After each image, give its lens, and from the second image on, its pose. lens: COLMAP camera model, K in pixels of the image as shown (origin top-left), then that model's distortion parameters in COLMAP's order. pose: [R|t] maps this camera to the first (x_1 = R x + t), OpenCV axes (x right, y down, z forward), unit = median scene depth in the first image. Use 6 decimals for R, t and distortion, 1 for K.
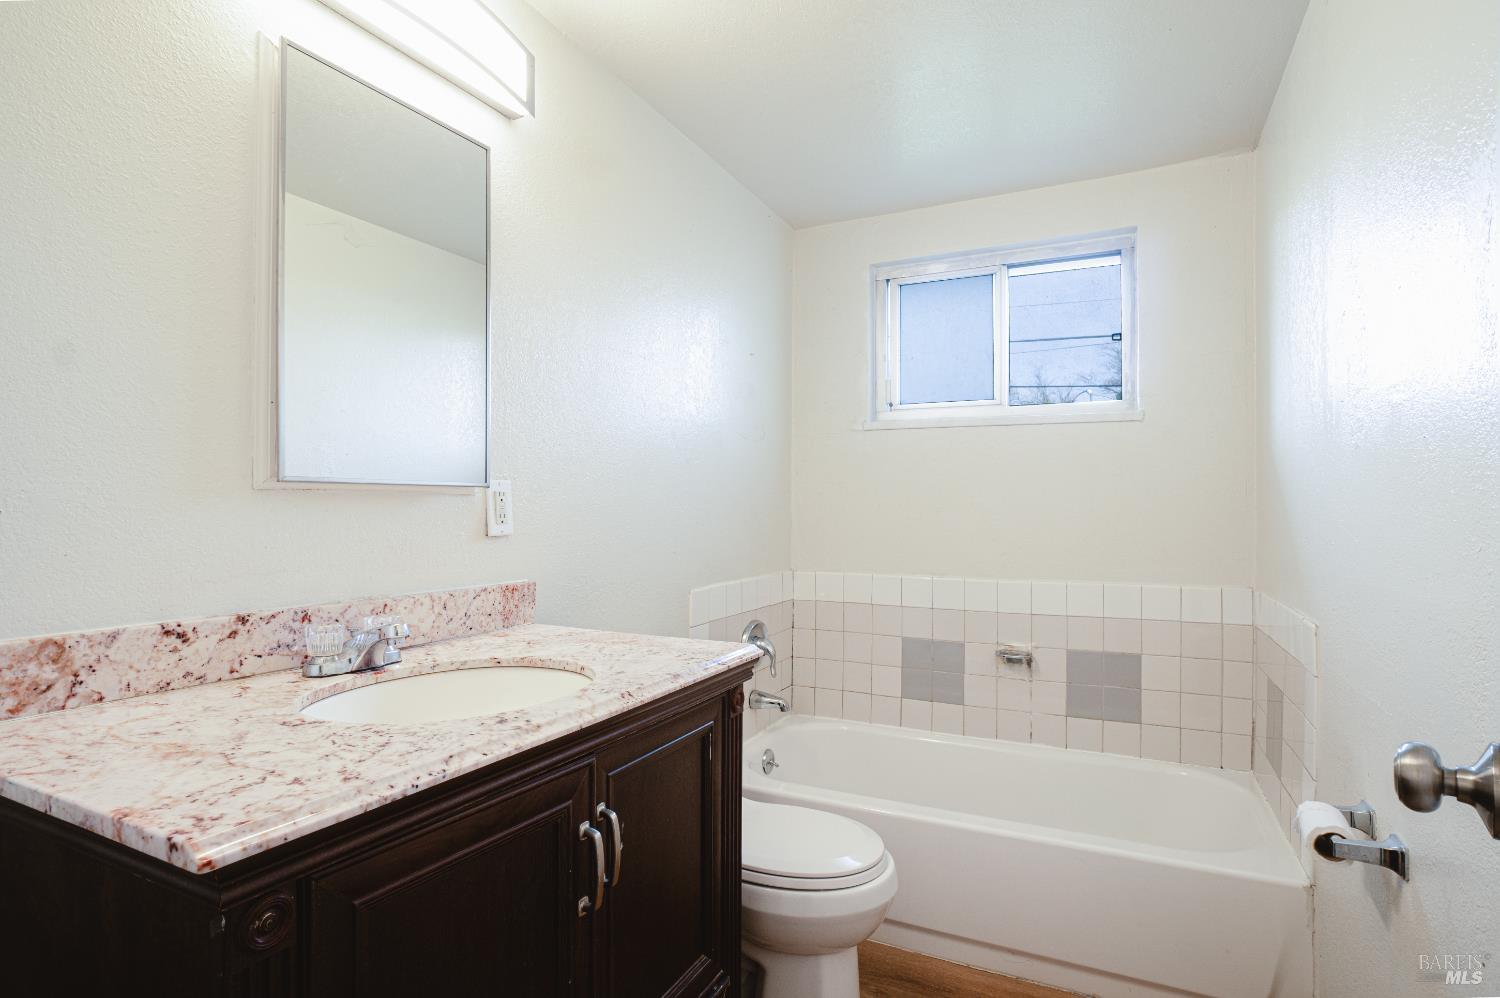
lens RADIAL K [[729.8, 0, 740.5], [0, 729.8, 506.8], [0, 0, 1]] dist [-0.048101, 0.023140]
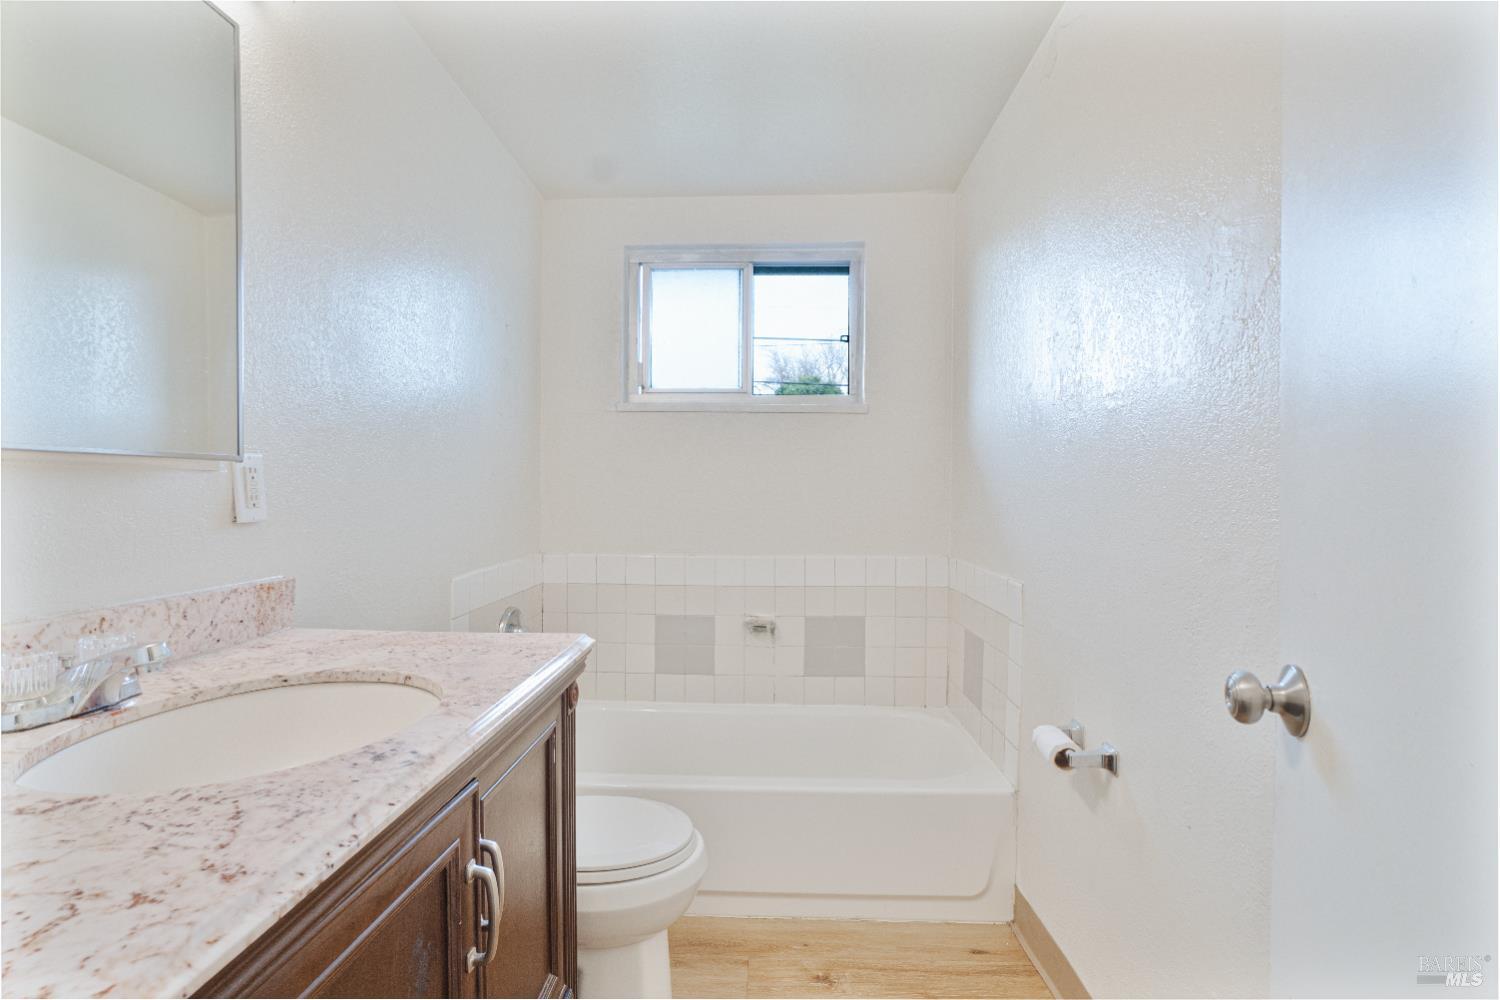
lens RADIAL K [[710.8, 0, 745.0], [0, 710.8, 506.1], [0, 0, 1]] dist [-0.050205, 0.022890]
pose [[0.916776, -0.006882, 0.399343, -0.172635], [-0.003010, 0.999704, 0.024139, 0.002067], [-0.399391, -0.023332, 0.916484, 0.096605]]
